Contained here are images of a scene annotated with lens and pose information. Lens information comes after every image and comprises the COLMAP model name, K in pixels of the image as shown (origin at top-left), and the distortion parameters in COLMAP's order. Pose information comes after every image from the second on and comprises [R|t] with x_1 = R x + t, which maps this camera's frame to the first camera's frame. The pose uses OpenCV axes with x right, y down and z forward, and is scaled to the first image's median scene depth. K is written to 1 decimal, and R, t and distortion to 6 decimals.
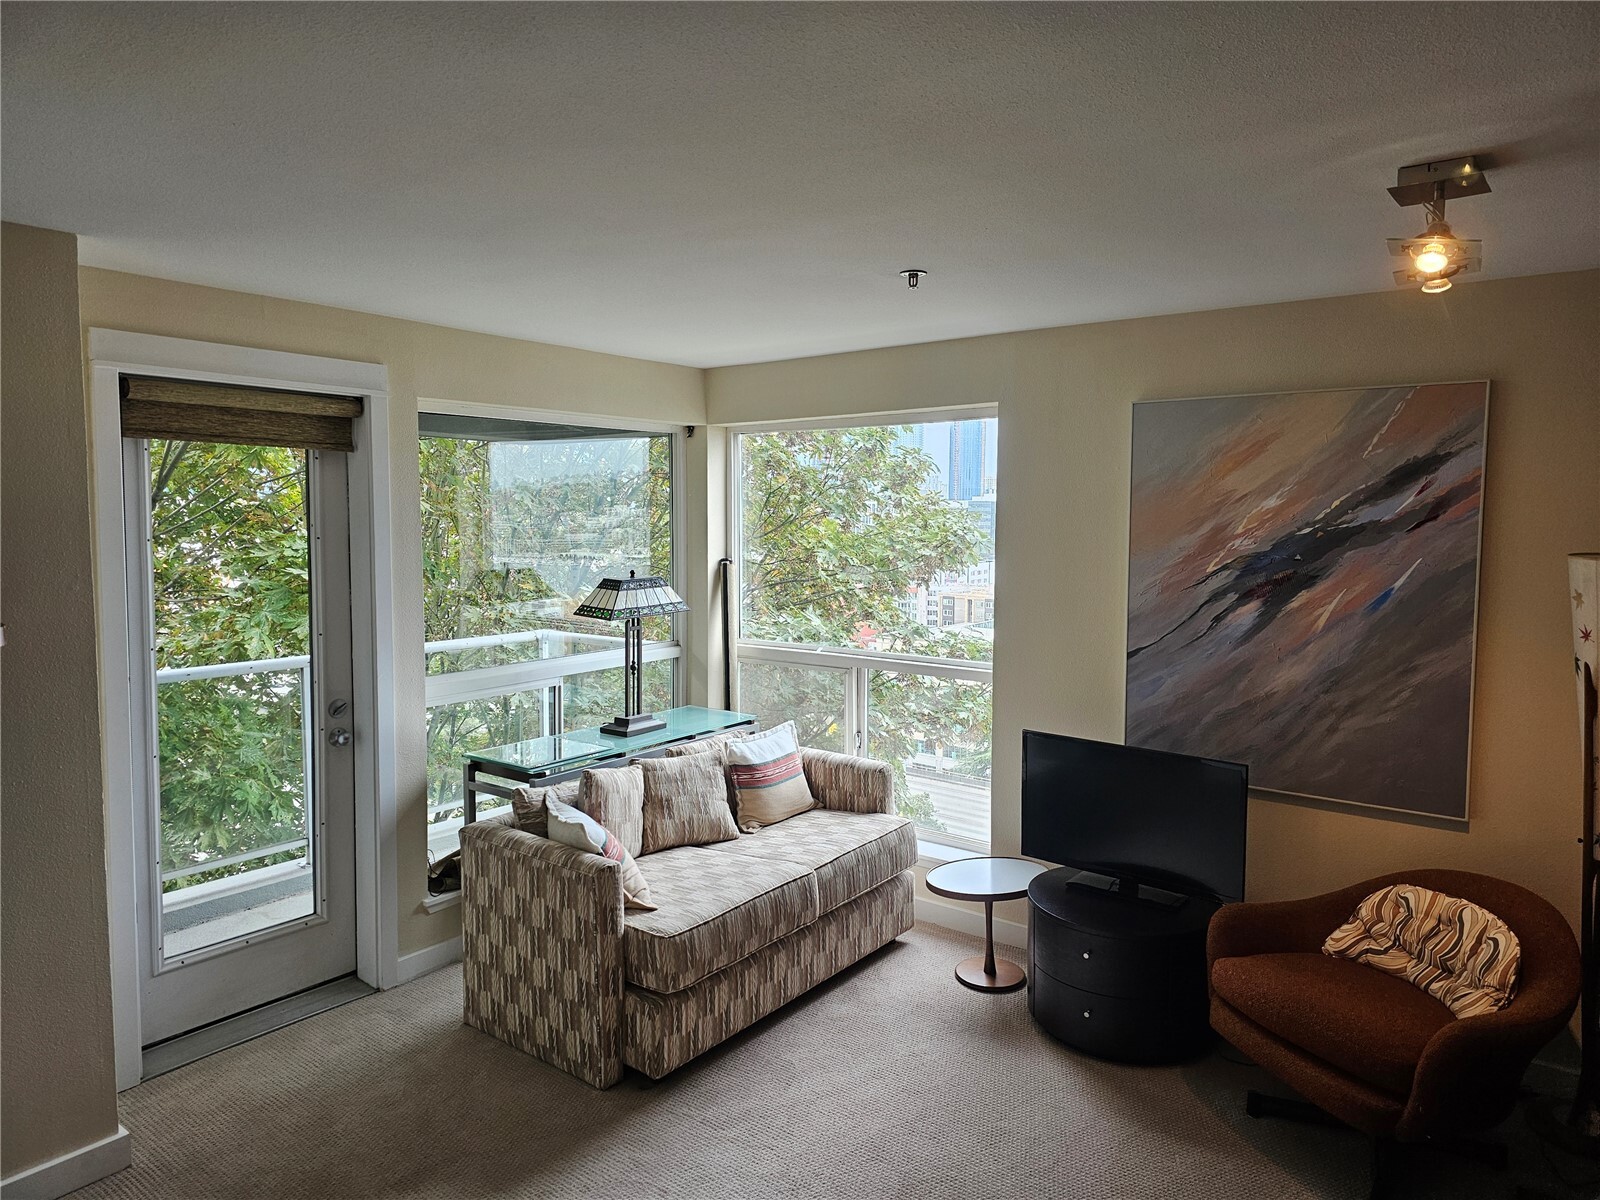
lens RADIAL K [[1079.3, 0, 792.8], [0, 1079.3, 597.2], [0, 0, 1]] dist [0.044931, -0.010565]
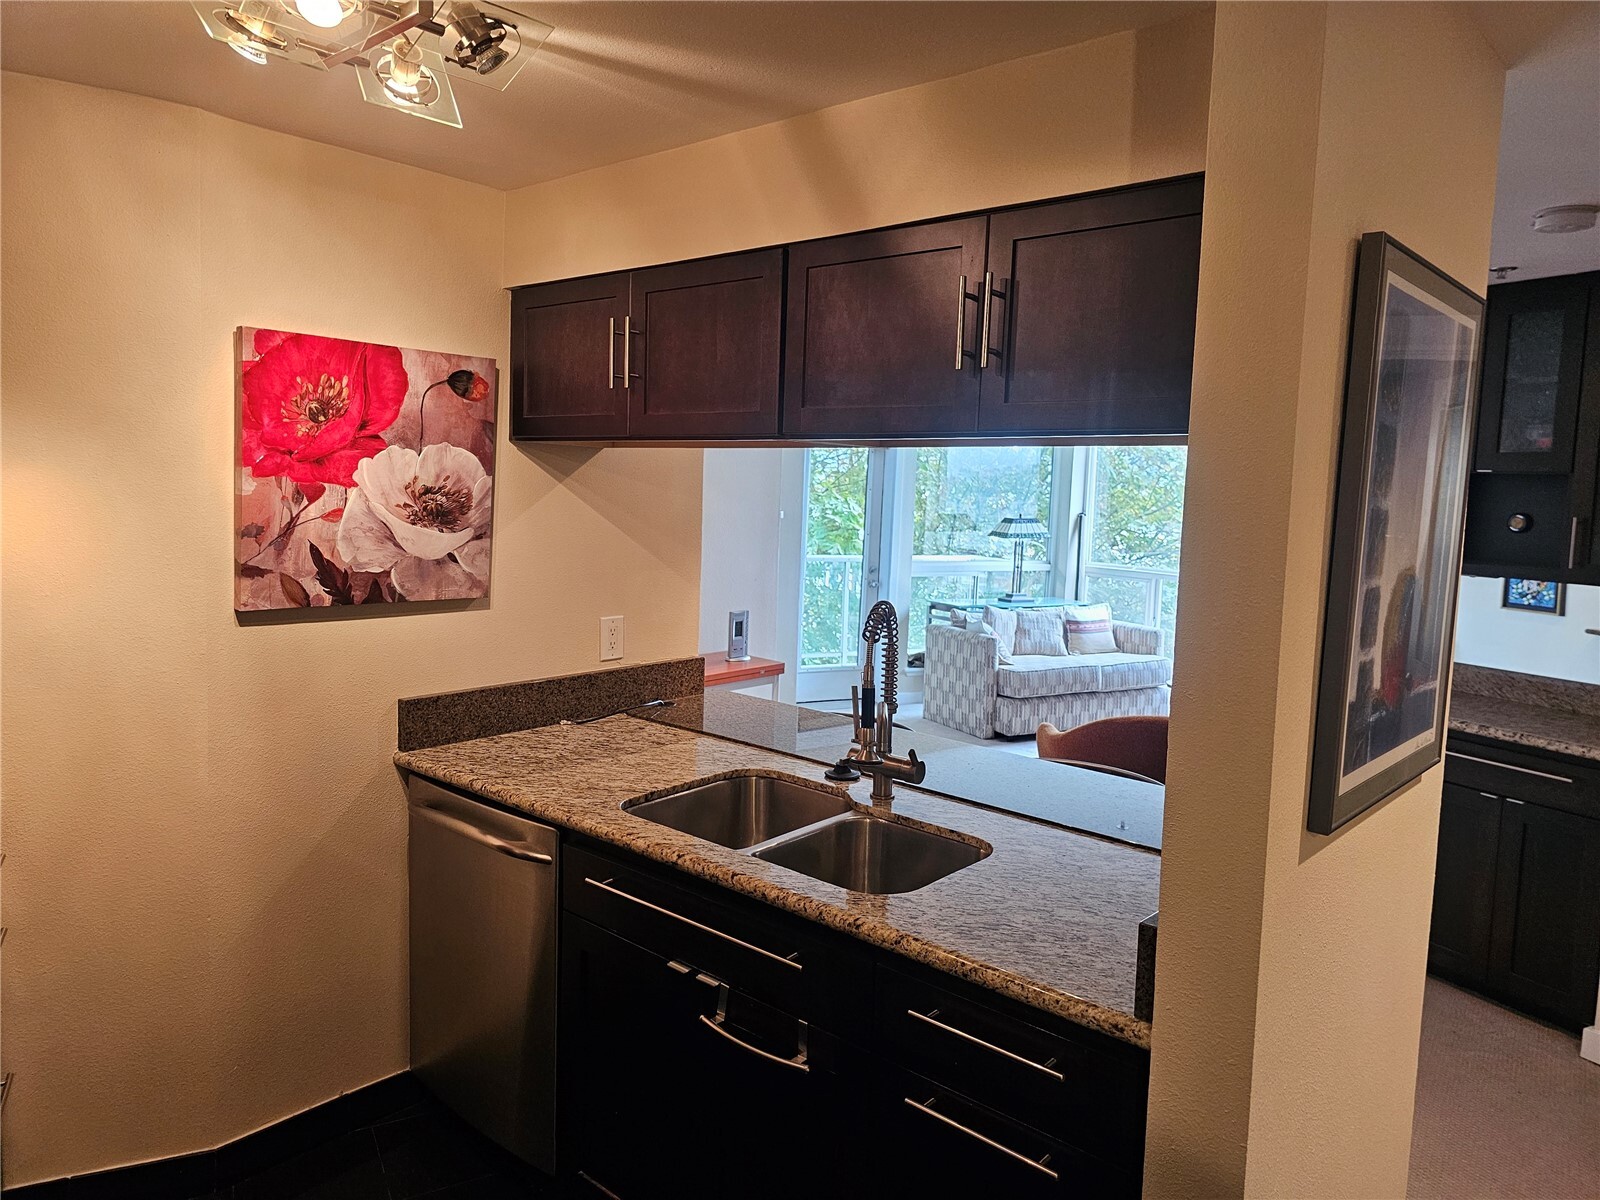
lens RADIAL K [[1079.3, 0, 796.4], [0, 1079.3, 598.1], [0, 0, 1]] dist [0.044931, -0.010565]
pose [[0.921306, 0.059708, -0.384227, 0.252583], [-0.056087, 0.998213, 0.020633, 0.119953], [0.384772, 0.002540, 0.923008, -0.985098]]
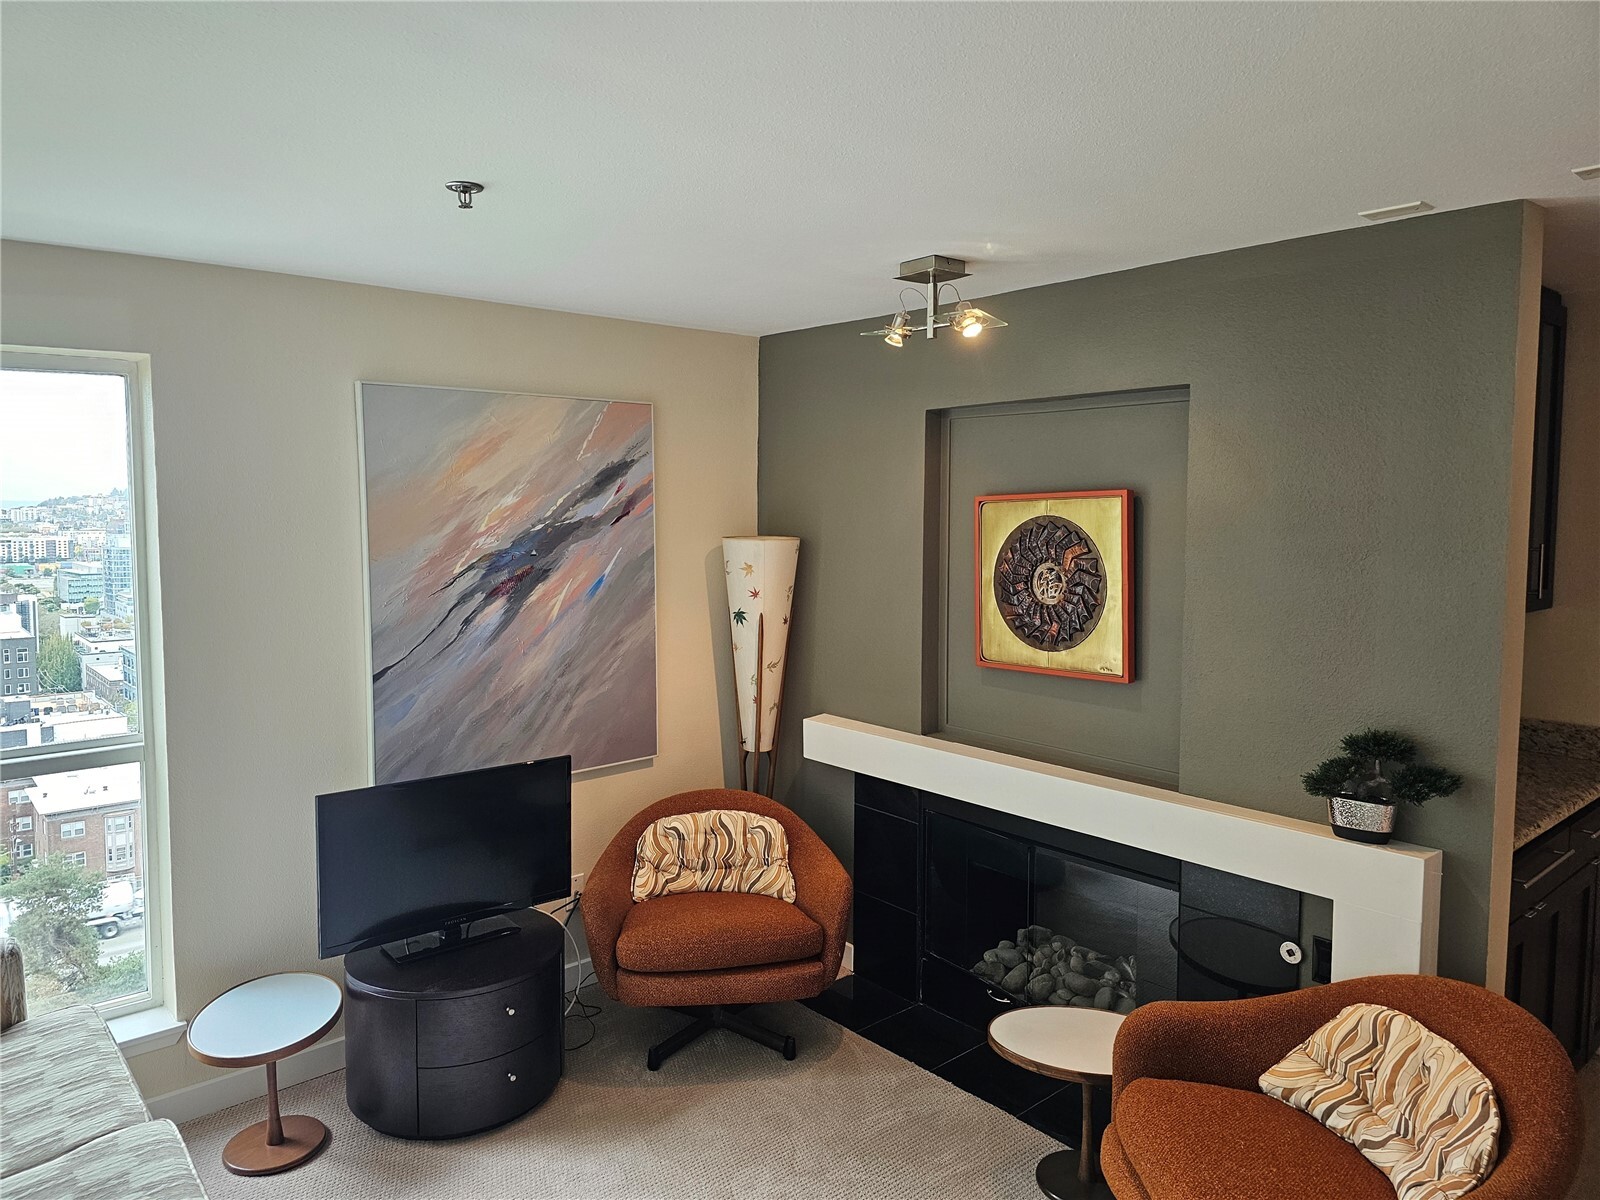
lens RADIAL K [[1079.3, 0, 791.5], [0, 1079.3, 577.4], [0, 0, 1]] dist [0.044931, -0.010565]
pose [[0.197339, -0.066273, 0.978093, -0.504032], [0.091537, 0.994599, 0.048922, -0.040994], [-0.976052, 0.079878, 0.202340, 0.548925]]
